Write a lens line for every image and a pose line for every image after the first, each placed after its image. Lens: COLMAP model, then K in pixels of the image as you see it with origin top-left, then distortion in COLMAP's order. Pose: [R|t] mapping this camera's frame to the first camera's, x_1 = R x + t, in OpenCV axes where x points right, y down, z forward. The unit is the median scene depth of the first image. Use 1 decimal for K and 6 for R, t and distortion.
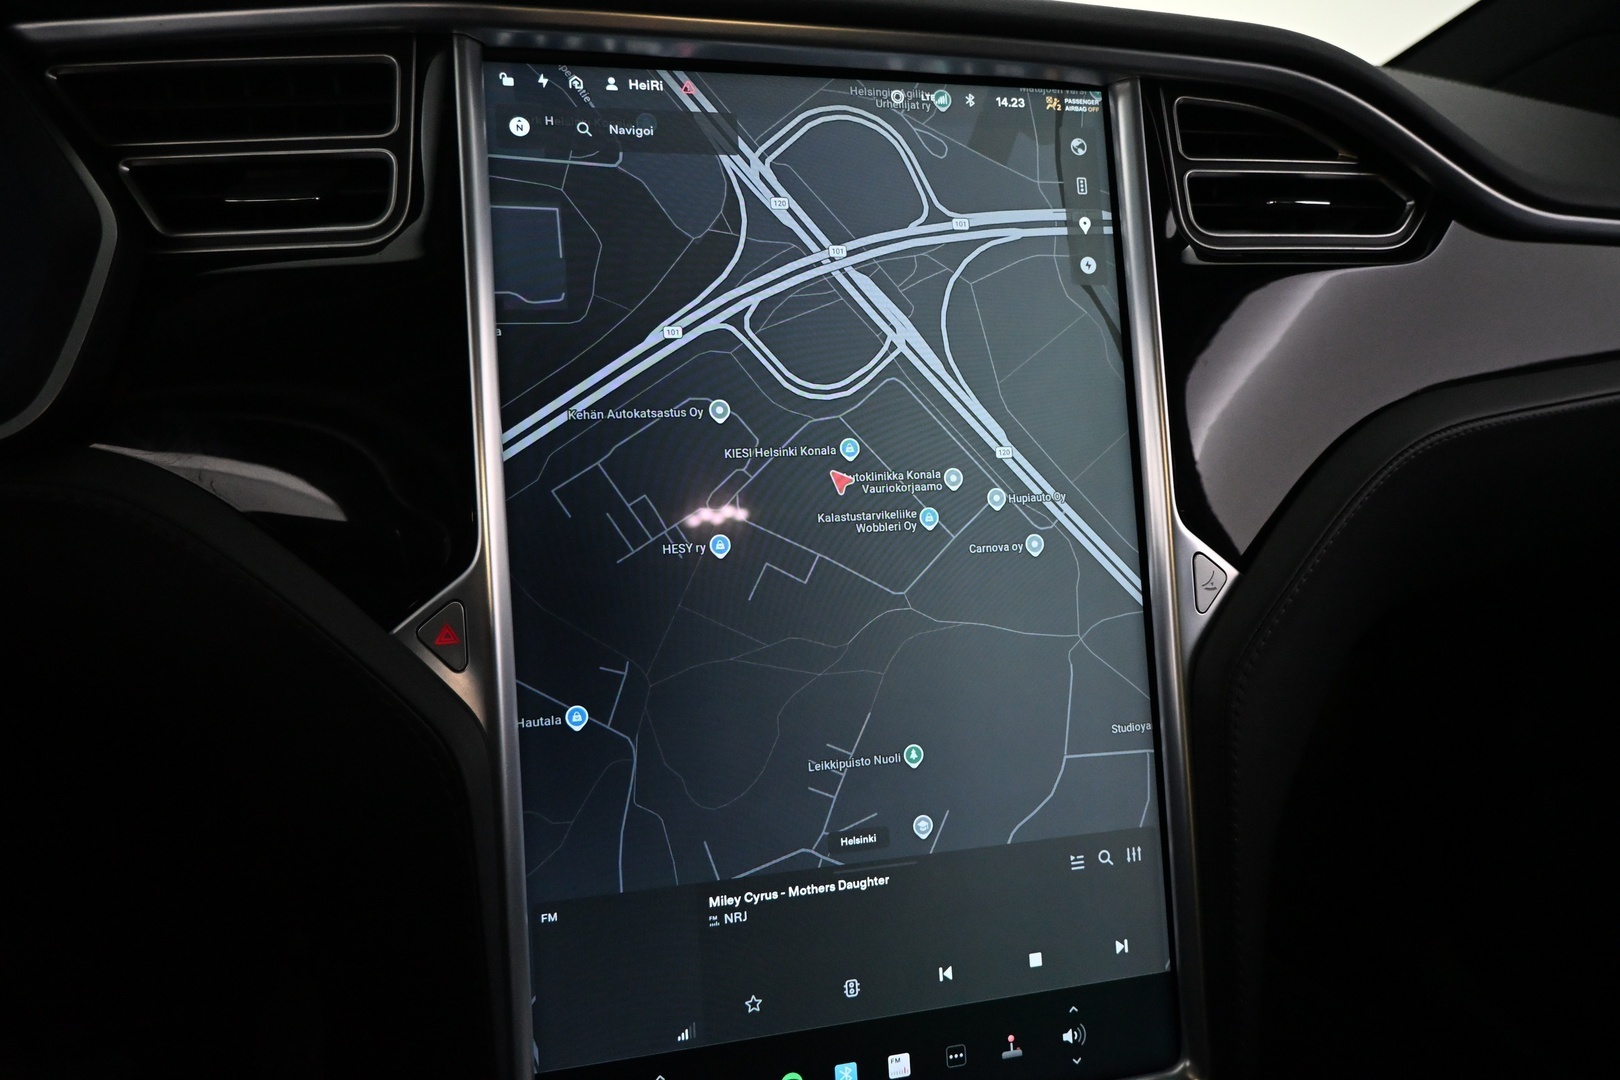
lens RADIAL K [[1119.1, 0, 820.9], [0, 1119.1, 539.4], [0, 0, 1]] dist [0.009125, -0.004468]
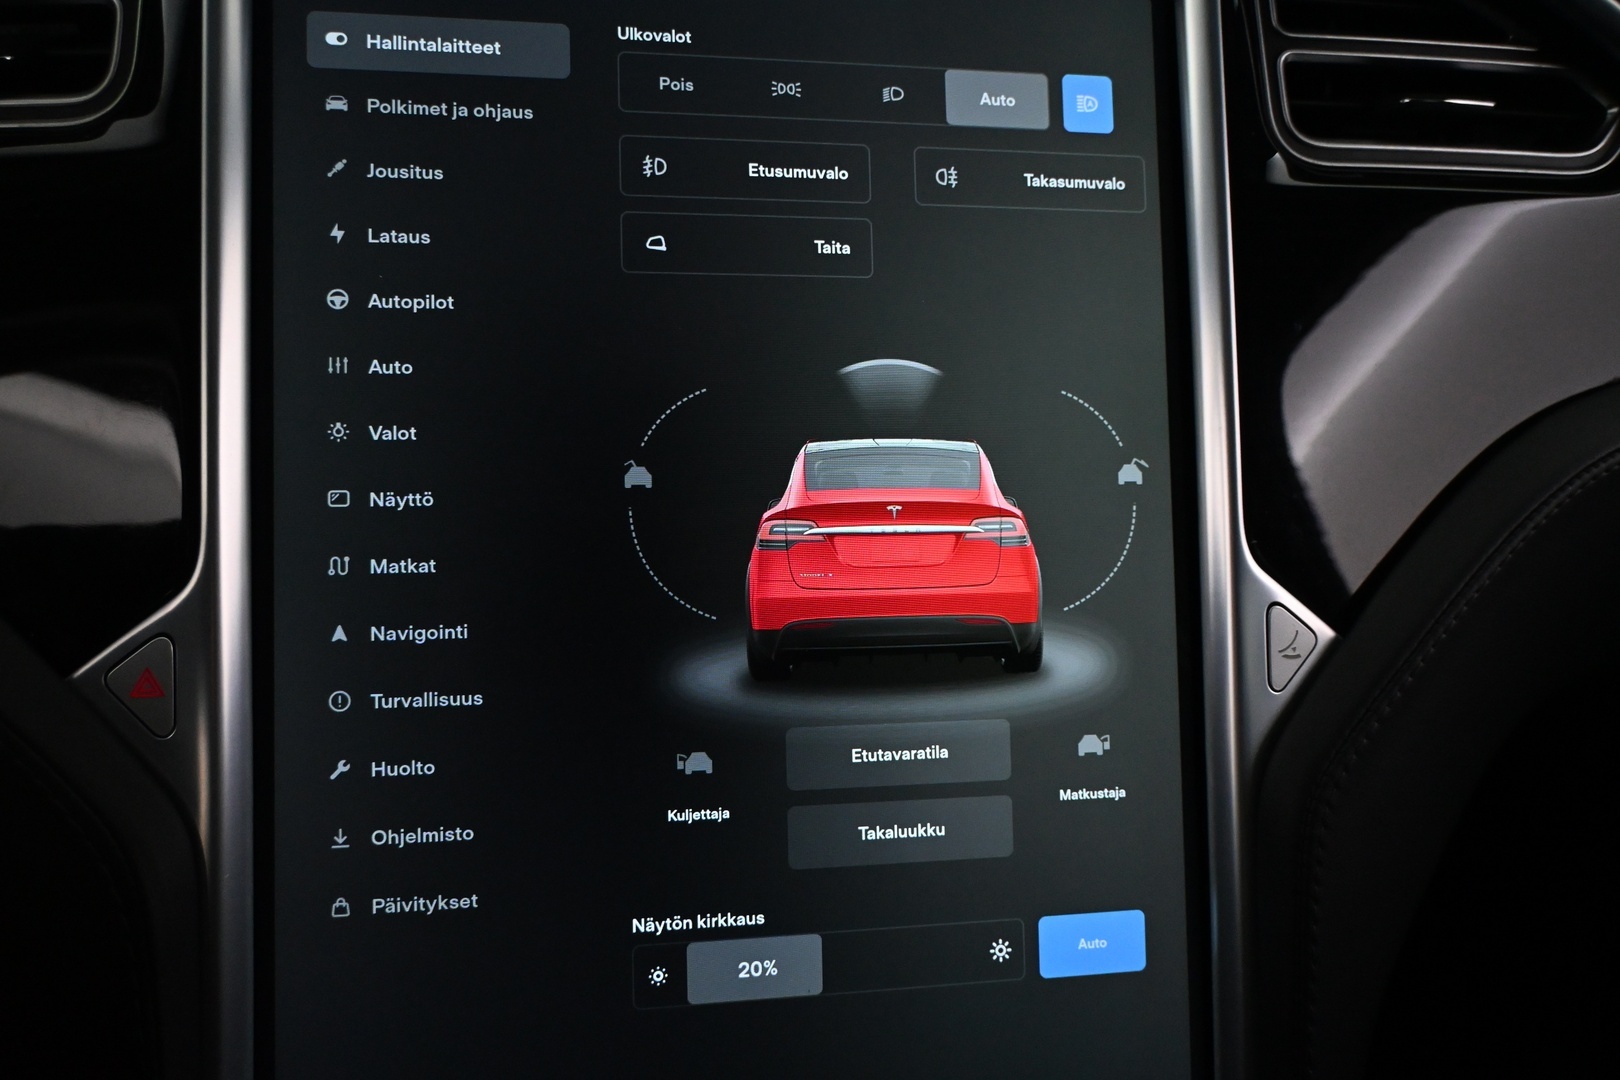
lens RADIAL K [[1238.0, 0, 804.9], [0, 1238.0, 536.5], [0, 0, 1]] dist [-0.003407, -0.000556]
pose [[0.996443, 0.039010, -0.074700, 0.107842], [-0.038733, 0.999236, 0.005160, -0.022422], [0.074845, -0.002248, 0.997193, 0.229102]]
